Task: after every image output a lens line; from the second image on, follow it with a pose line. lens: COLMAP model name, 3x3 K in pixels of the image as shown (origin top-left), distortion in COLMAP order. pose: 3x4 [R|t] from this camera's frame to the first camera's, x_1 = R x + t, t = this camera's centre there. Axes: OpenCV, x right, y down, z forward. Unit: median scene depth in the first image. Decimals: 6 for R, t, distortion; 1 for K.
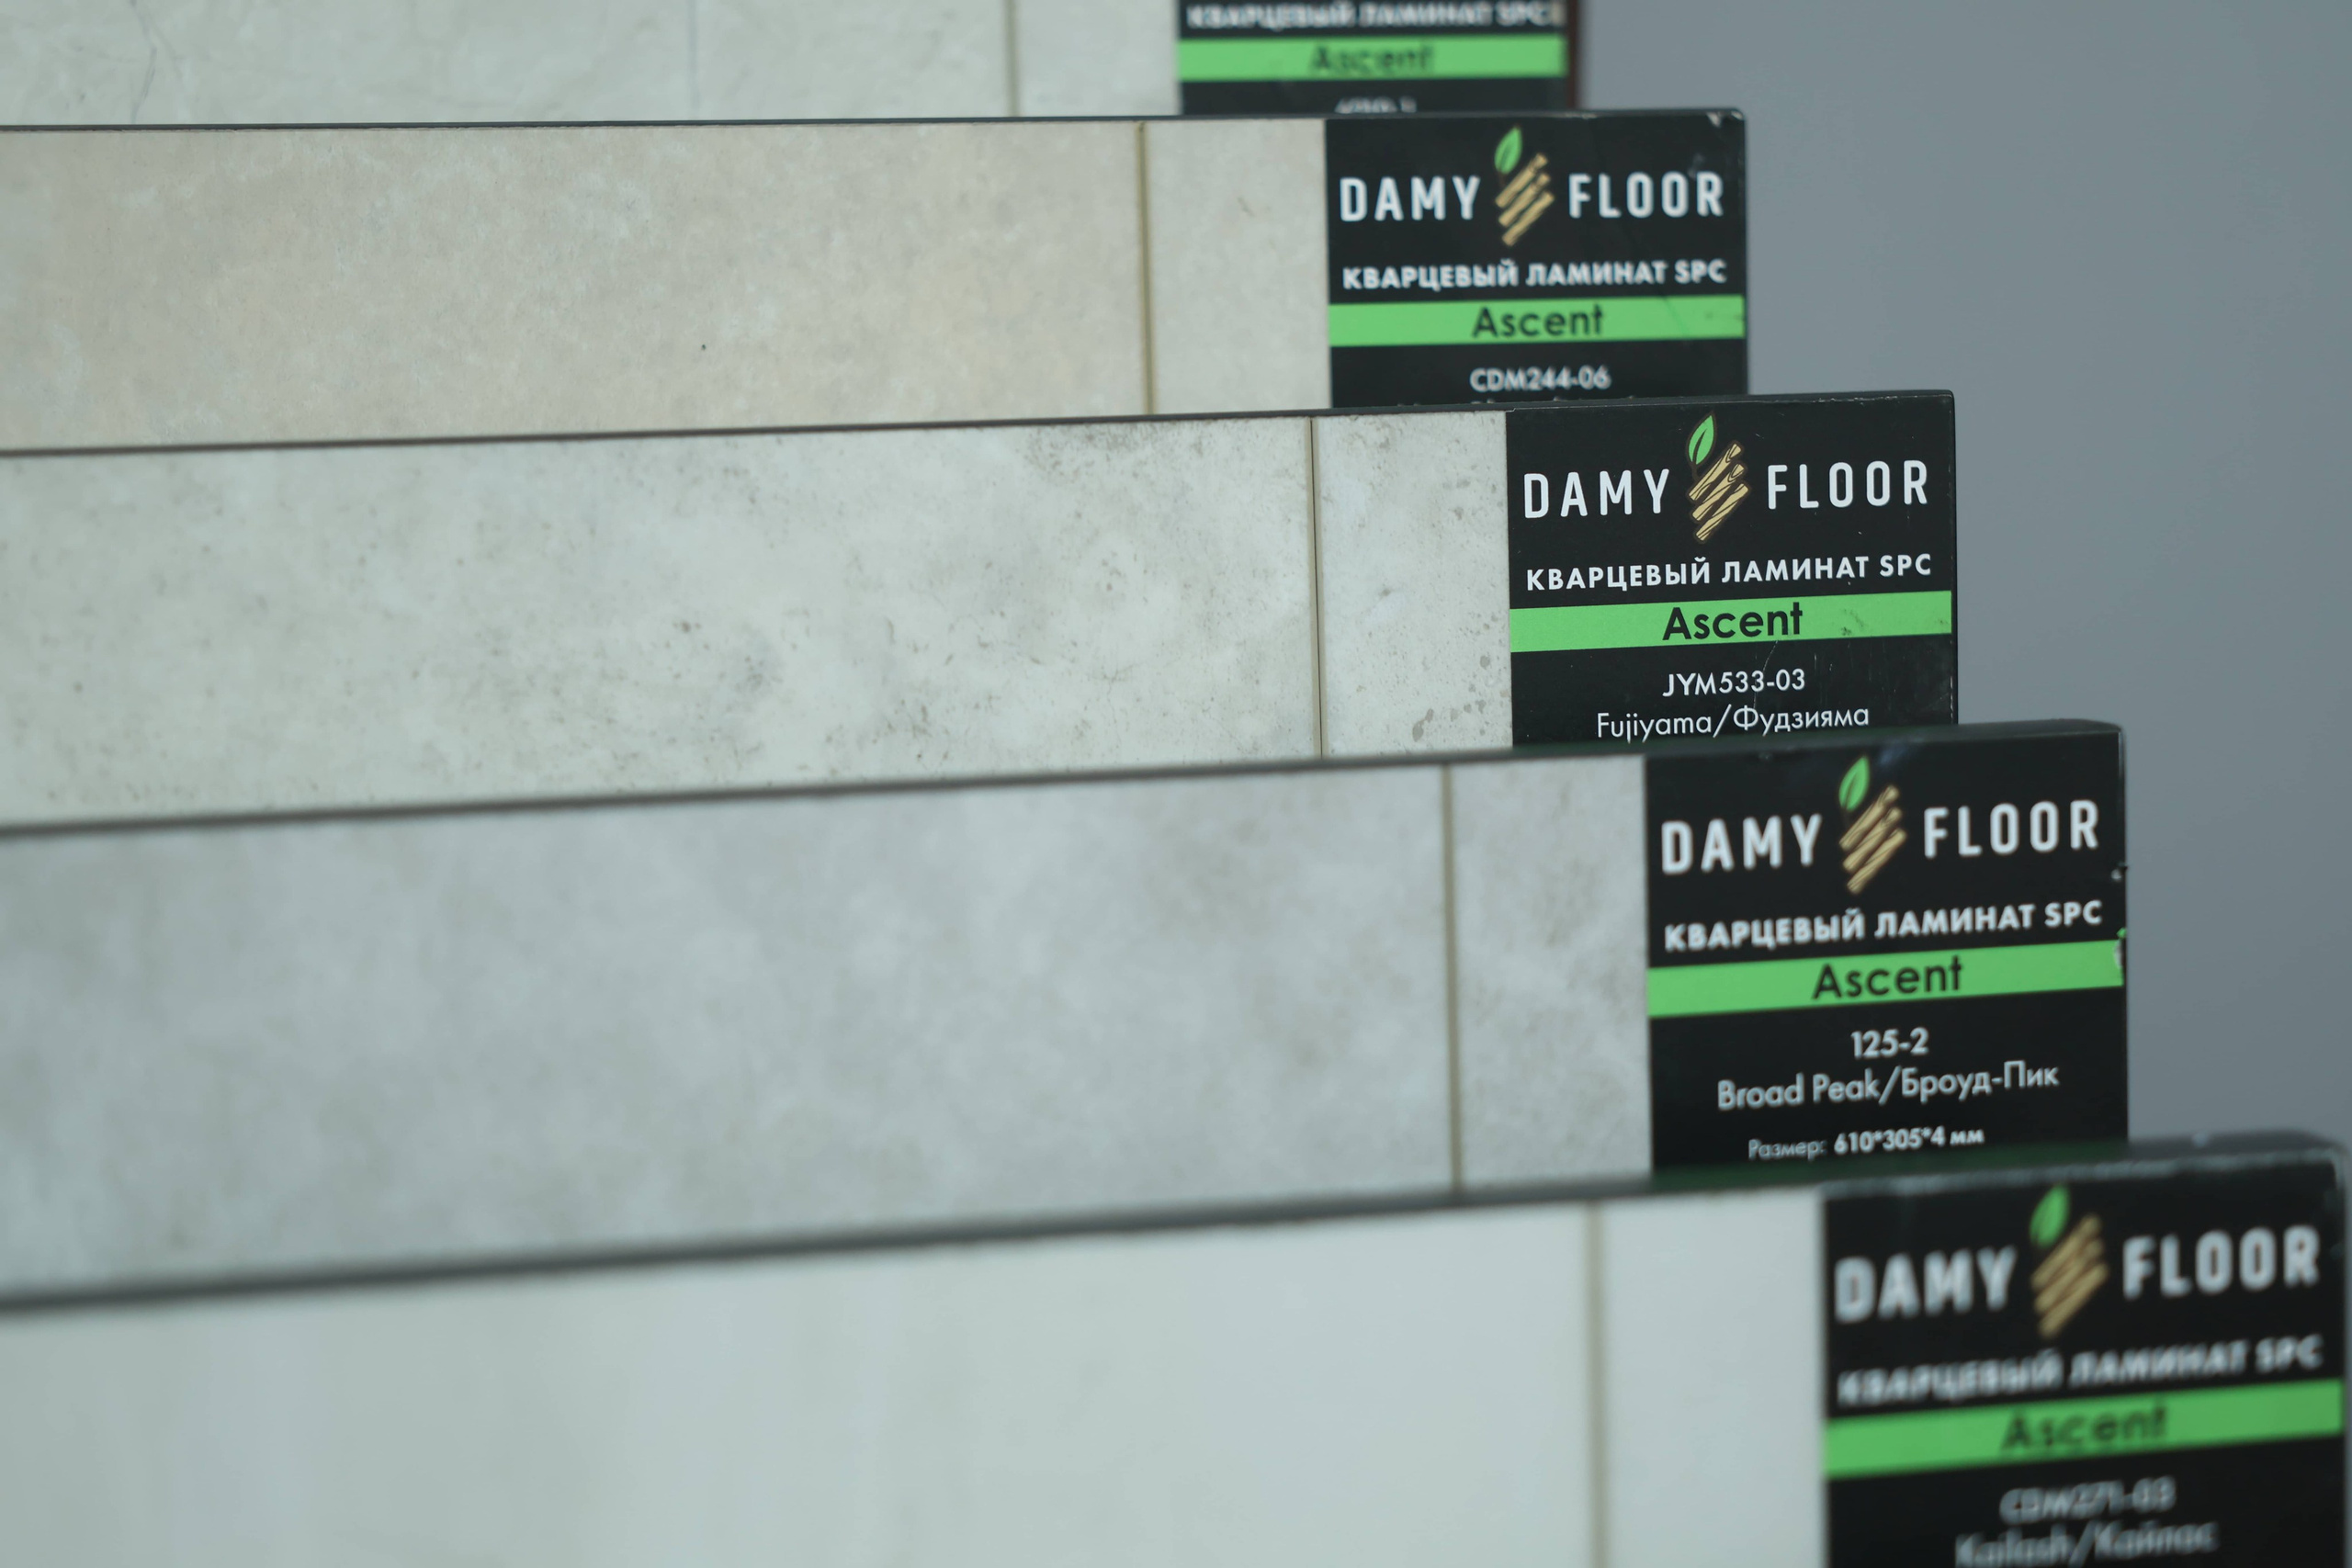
lens RADIAL K [[4032.0, 0, 1193.7], [0, 4032.0, 821.4], [0, 0, 1]] dist [0.044614, 0.000000]
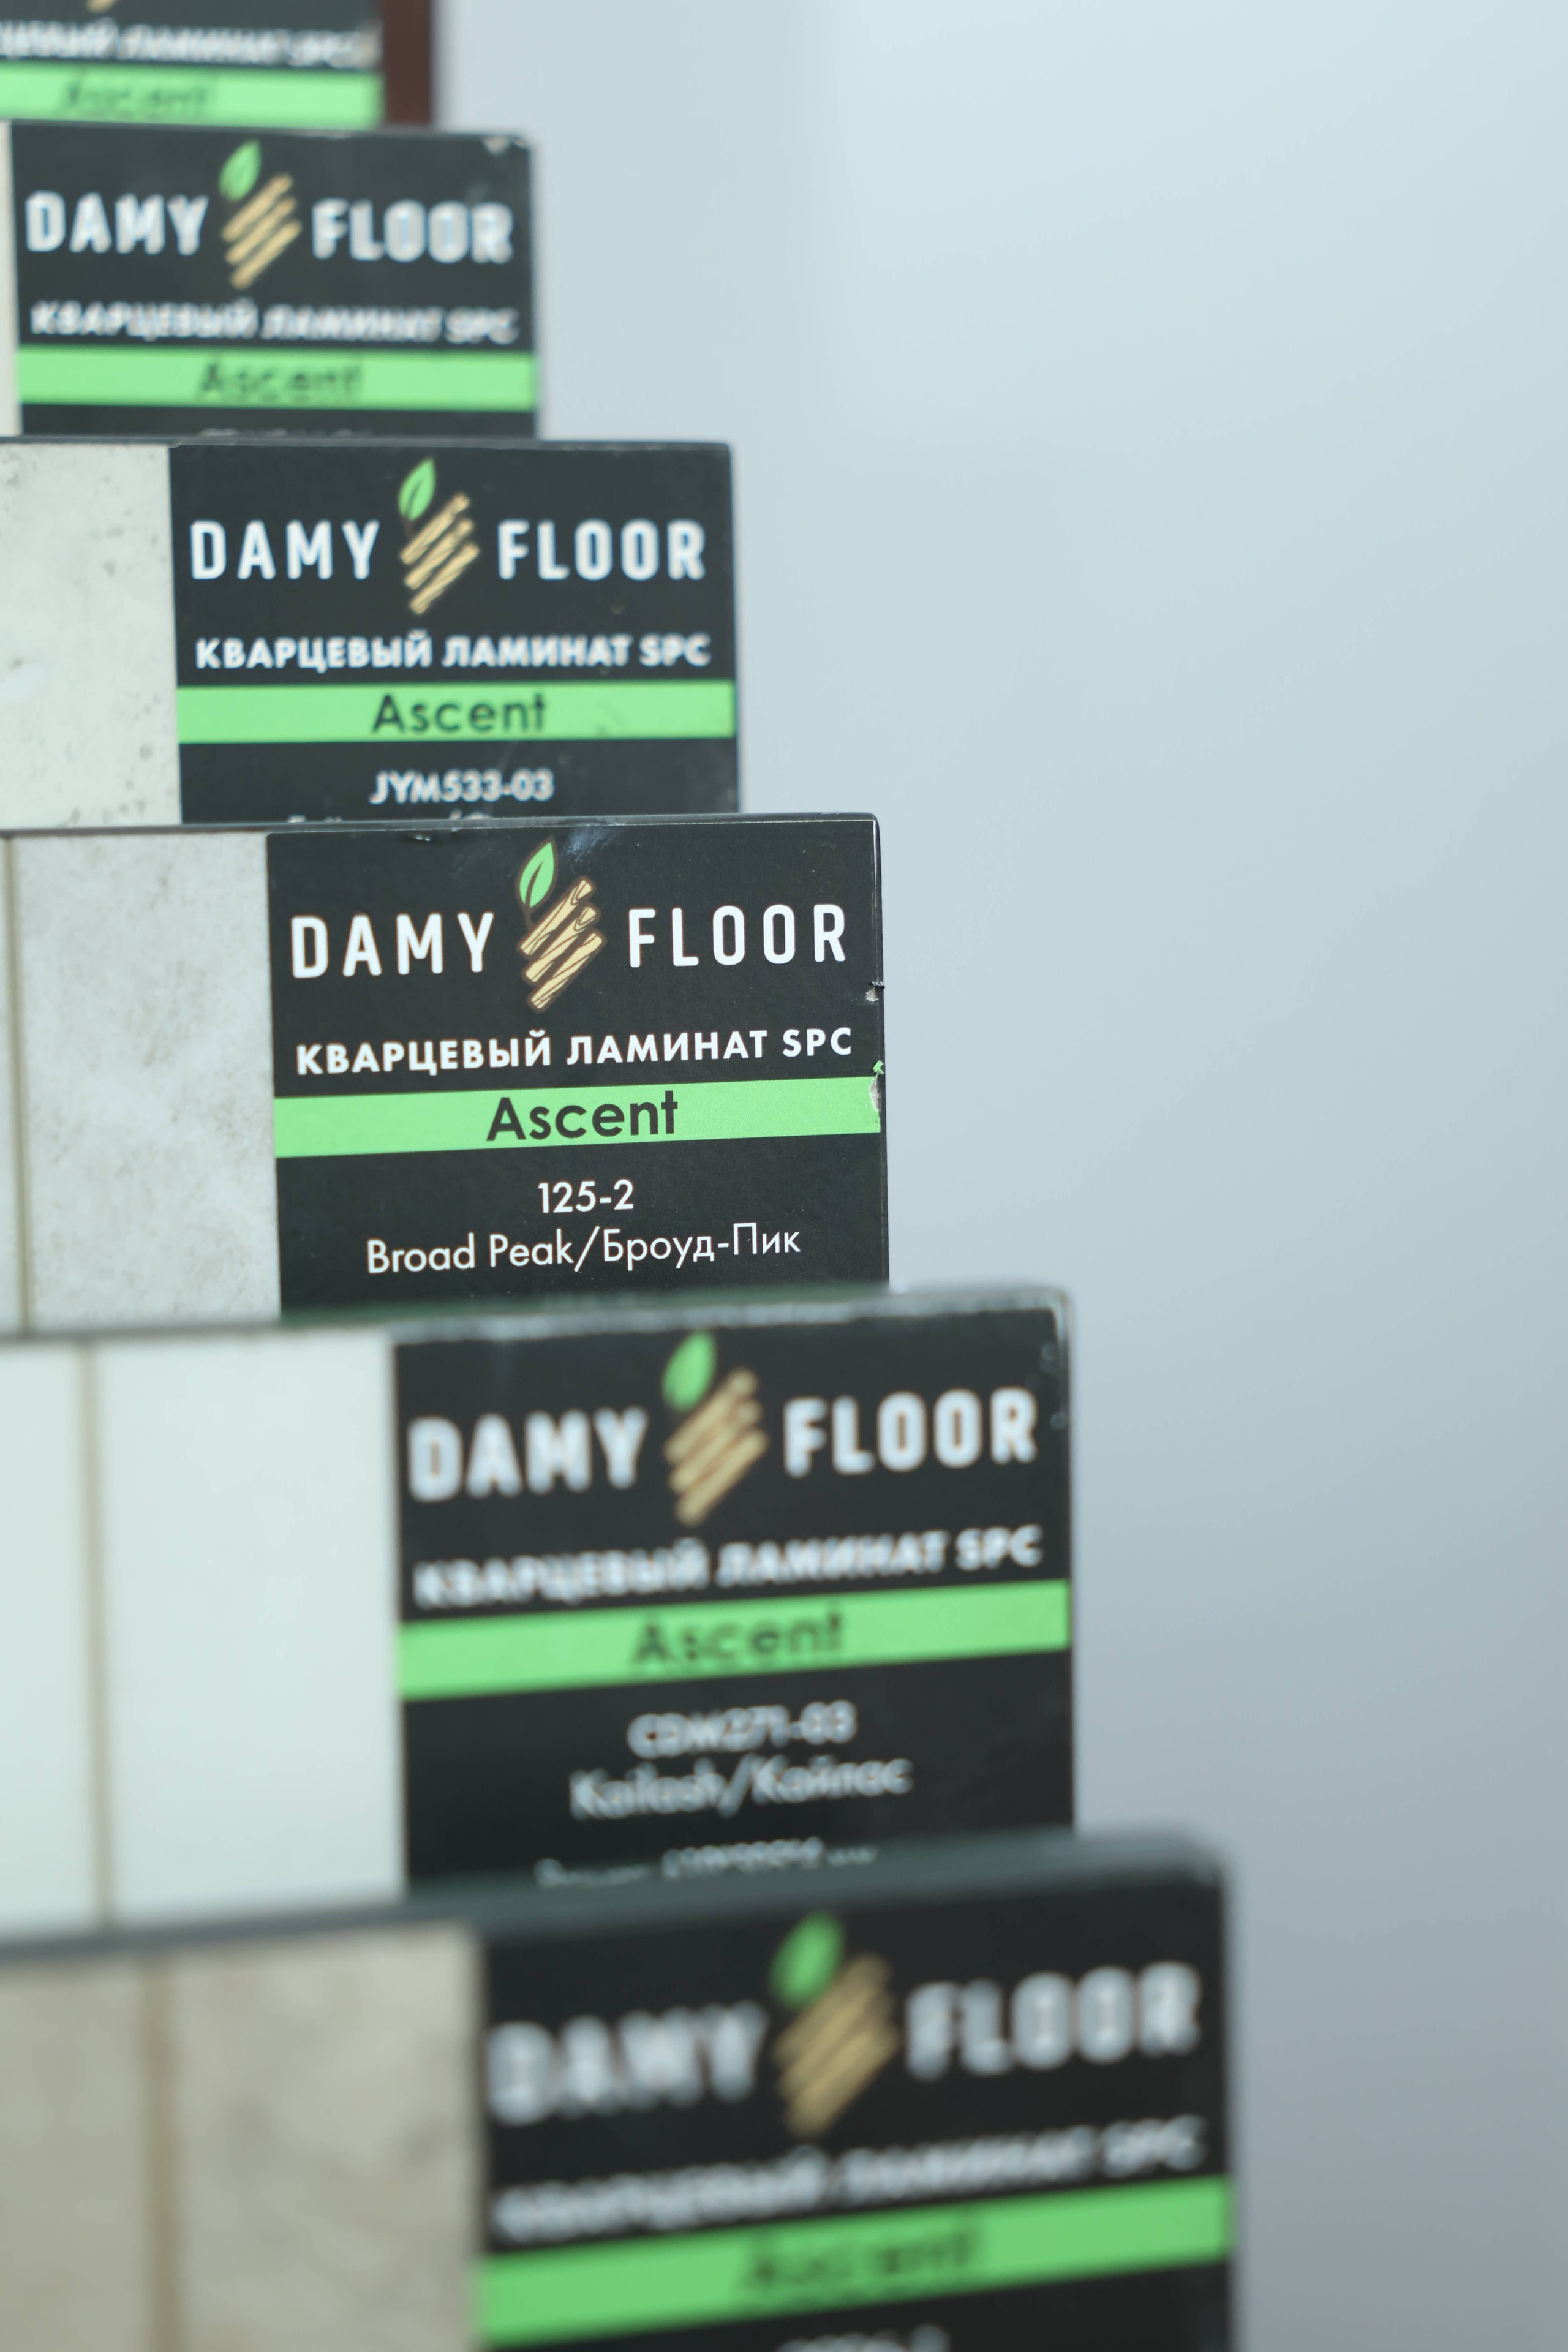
lens RADIAL K [[4237.3, 0, 793.9], [0, 4237.3, 1175.2], [0, 0, 1]] dist [0.041492, 0.000000]
pose [[0.998374, 0.004114, 0.056855, 0.165684], [-0.002778, 0.999718, -0.023570, 0.070685], [-0.056936, 0.023374, 0.998104, 0.144314]]
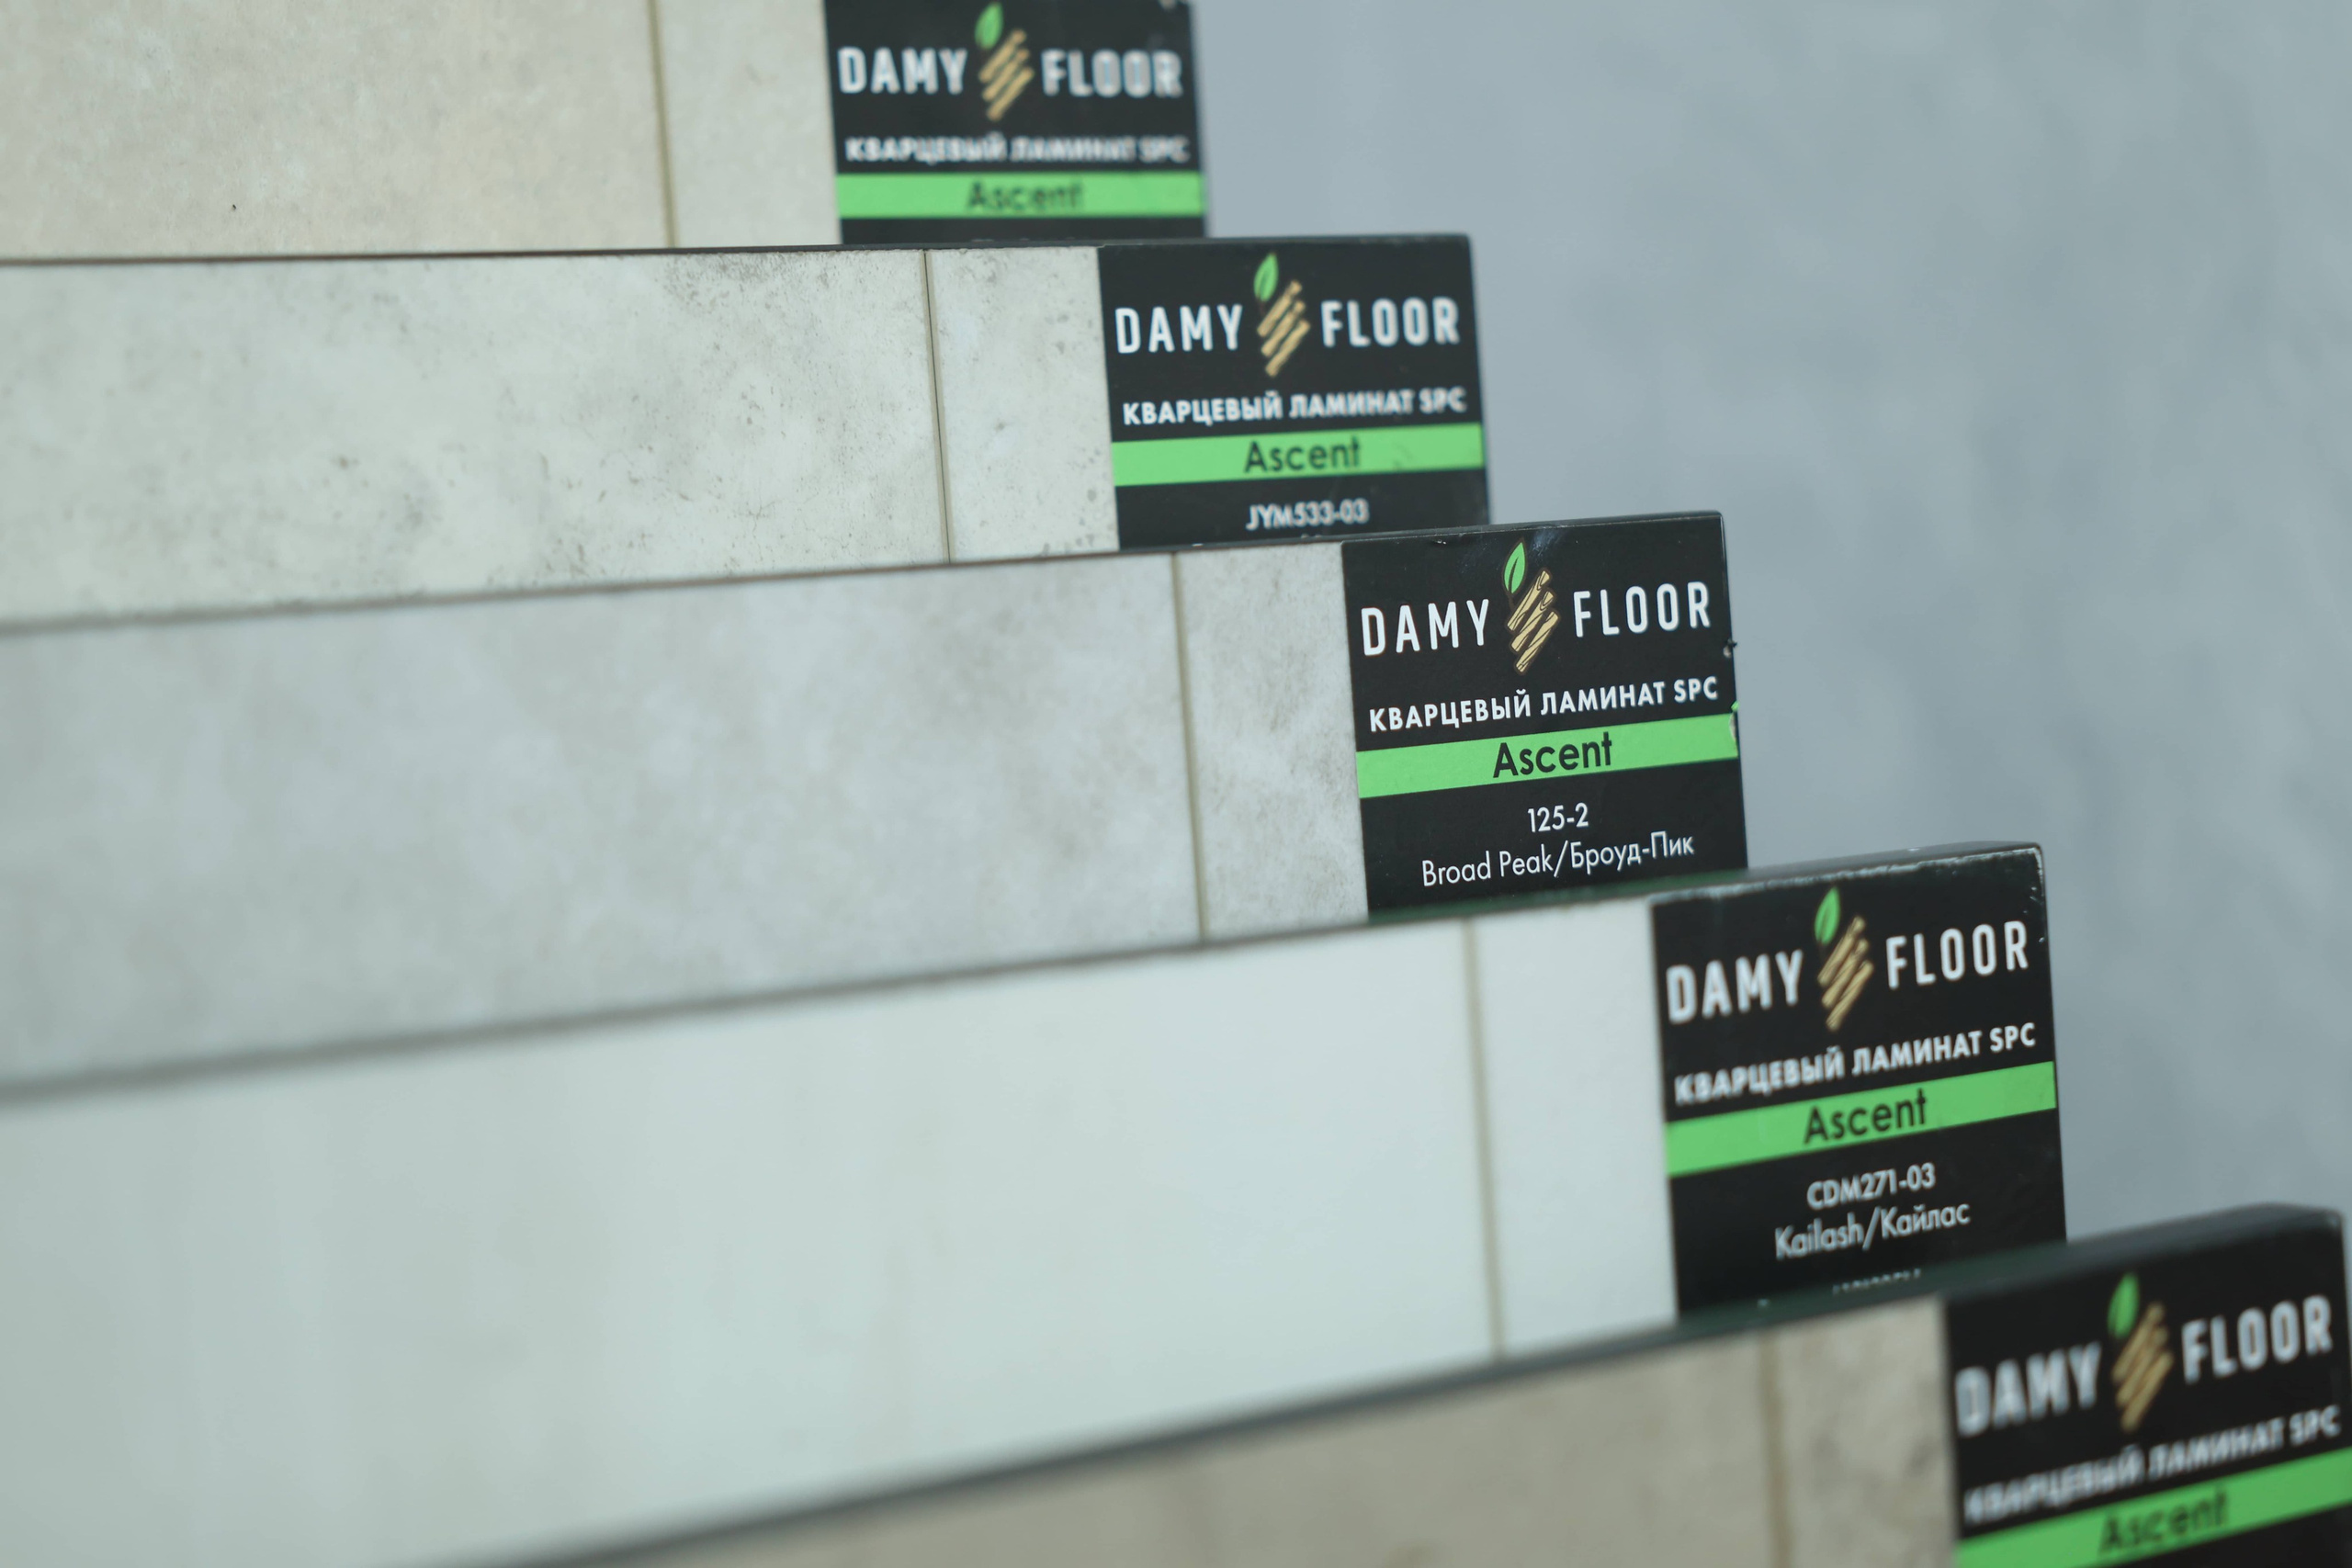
lens RADIAL K [[4236.8, 0, 1194.9], [0, 4236.8, 792.9], [0, 0, 1]] dist [0.041492, 0.000000]
pose [[0.931639, -0.056176, 0.359017, -0.306611], [0.083099, 0.994734, -0.059991, 0.106320], [-0.353756, 0.085723, 0.931401, 0.015772]]
